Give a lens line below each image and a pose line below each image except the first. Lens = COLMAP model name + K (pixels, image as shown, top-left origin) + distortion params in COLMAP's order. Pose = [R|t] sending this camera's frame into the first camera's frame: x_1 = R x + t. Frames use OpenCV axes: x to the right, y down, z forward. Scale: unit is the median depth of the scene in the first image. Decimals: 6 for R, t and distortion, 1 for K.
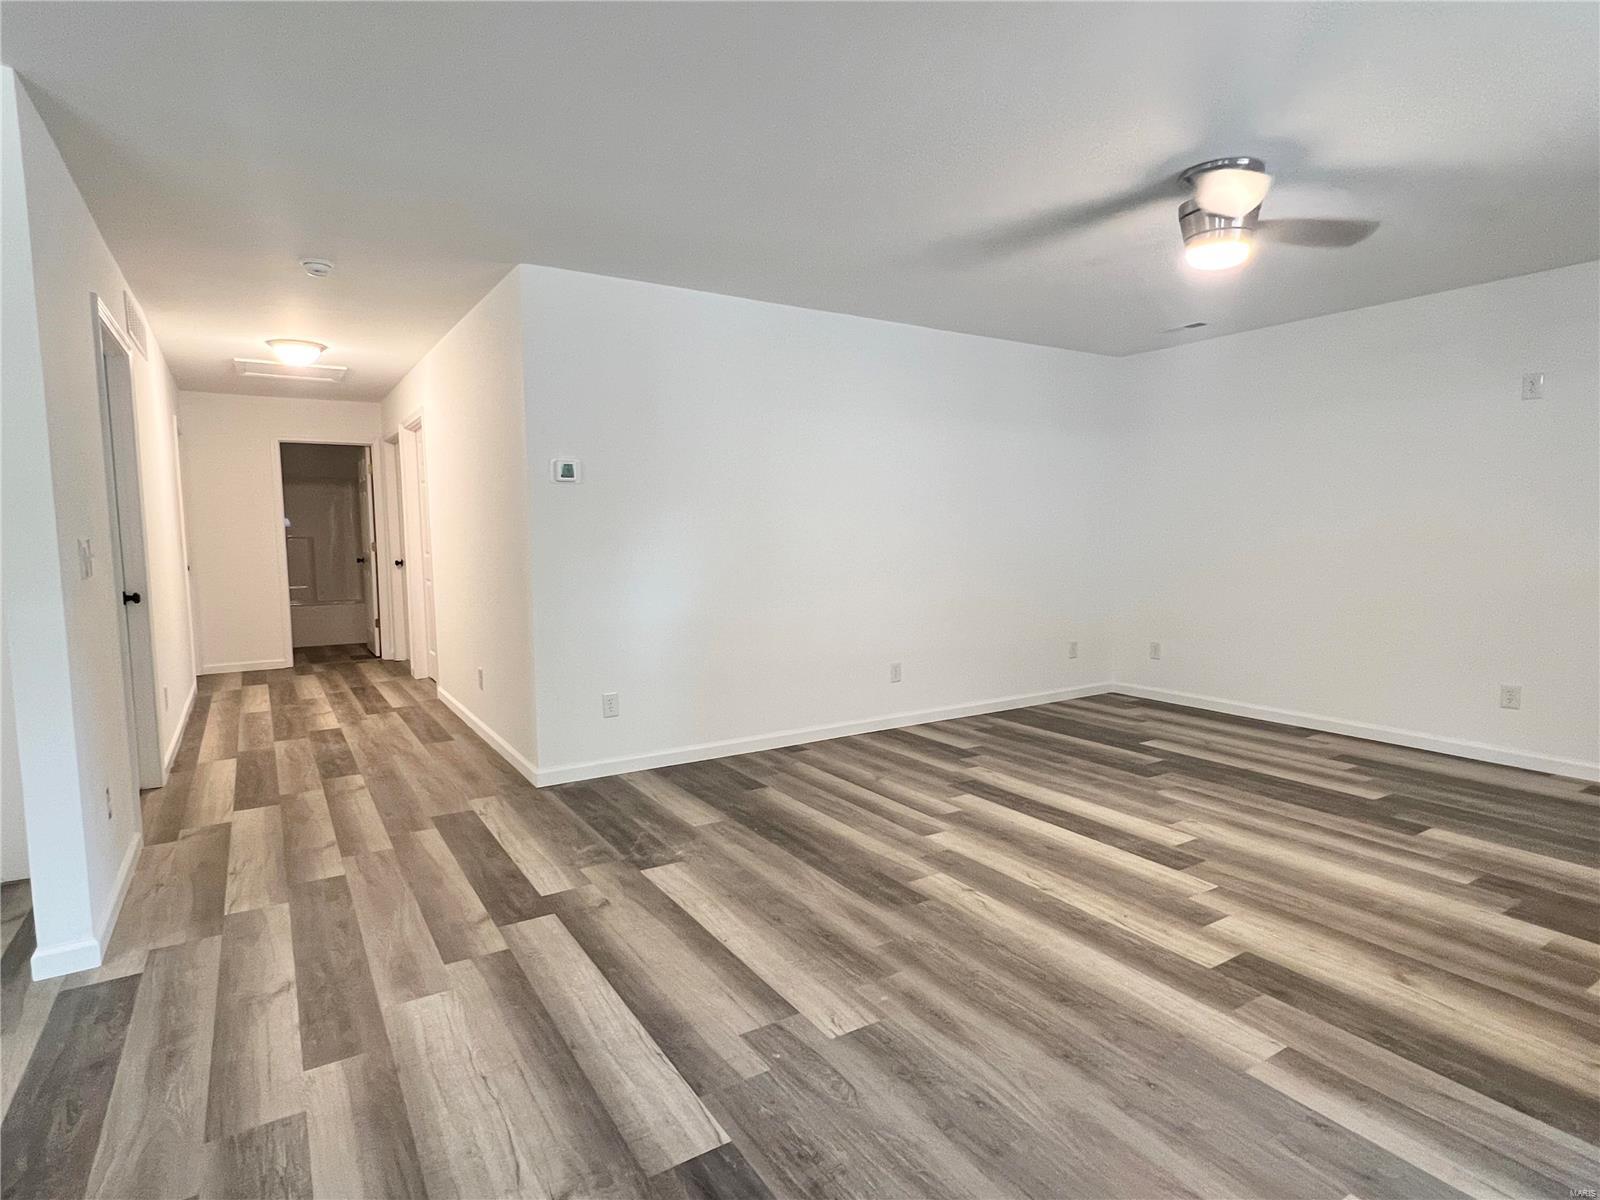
lens RADIAL K [[844.8, 0, 793.7], [0, 844.8, 602.4], [0, 0, 1]] dist [-0.009824, 0.001451]
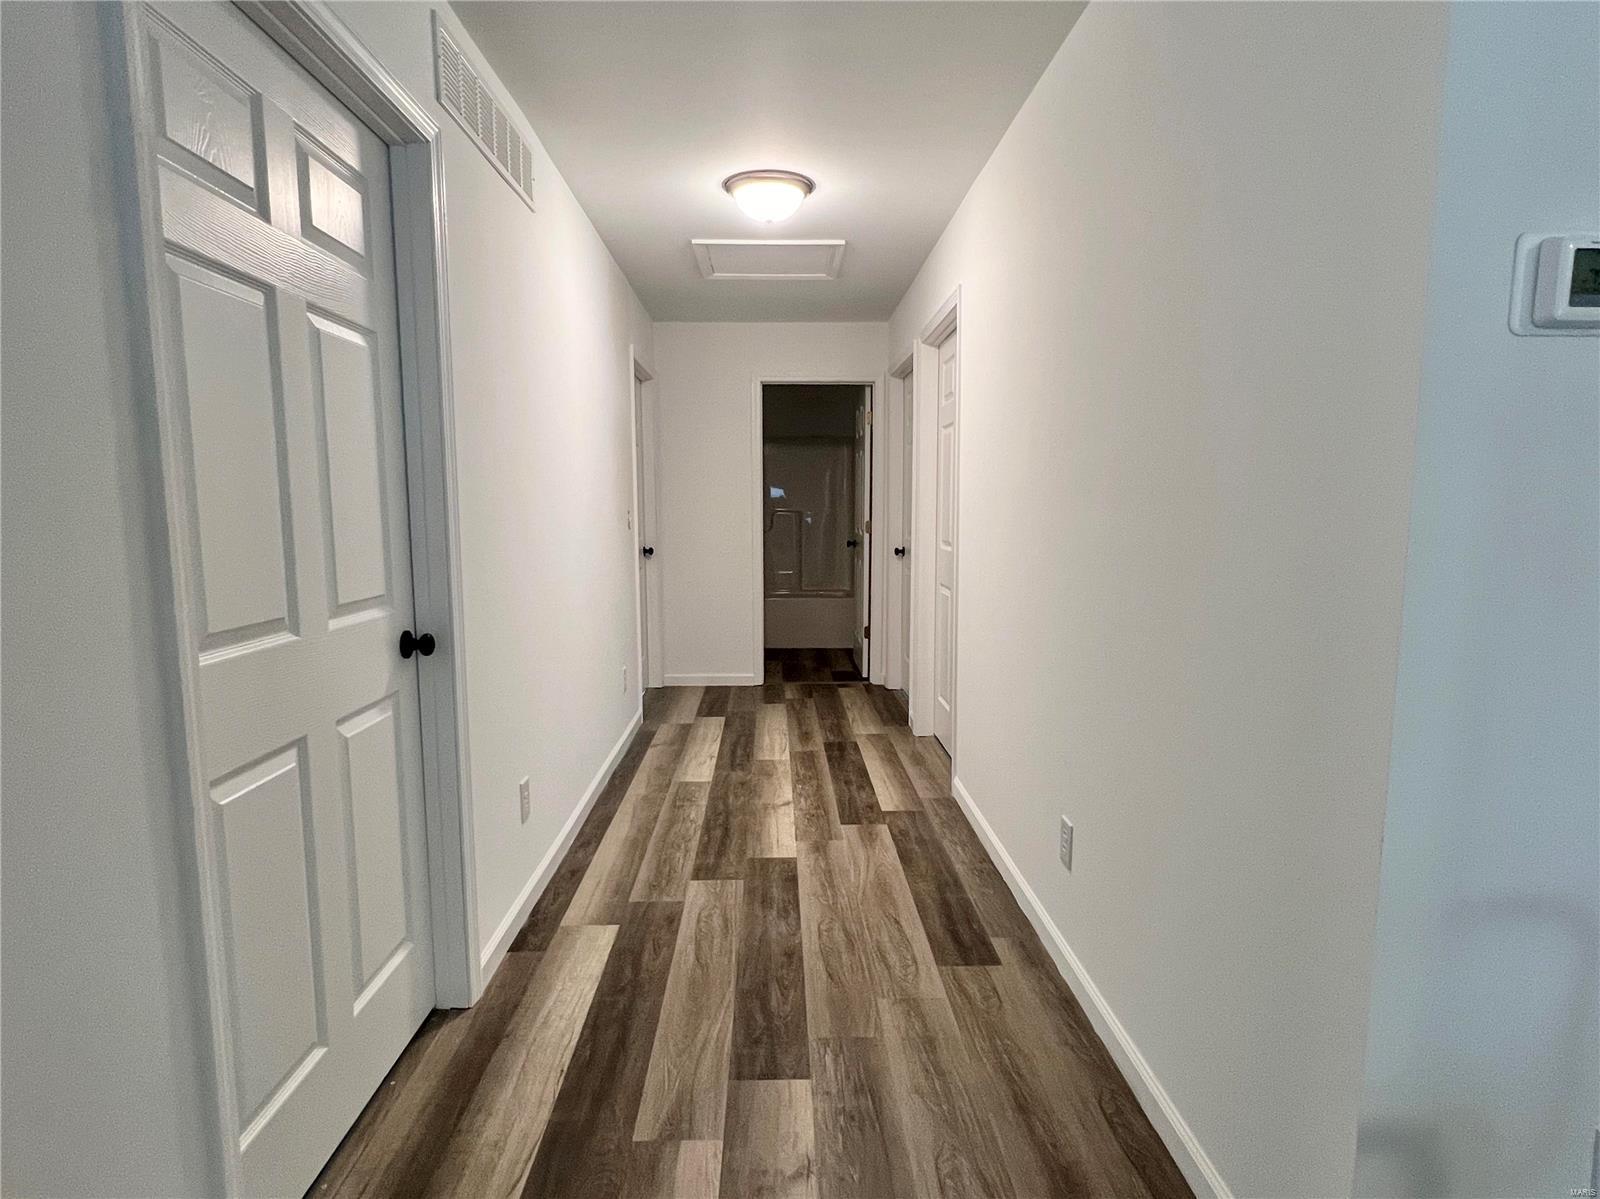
lens RADIAL K [[844.8, 0, 790.6], [0, 844.8, 603.3], [0, 0, 1]] dist [-0.009824, 0.001451]
pose [[0.850942, 0.071201, -0.520412, -0.277291], [-0.053866, 0.997375, 0.048381, -0.051880], [0.522491, -0.013137, 0.852544, 0.553715]]
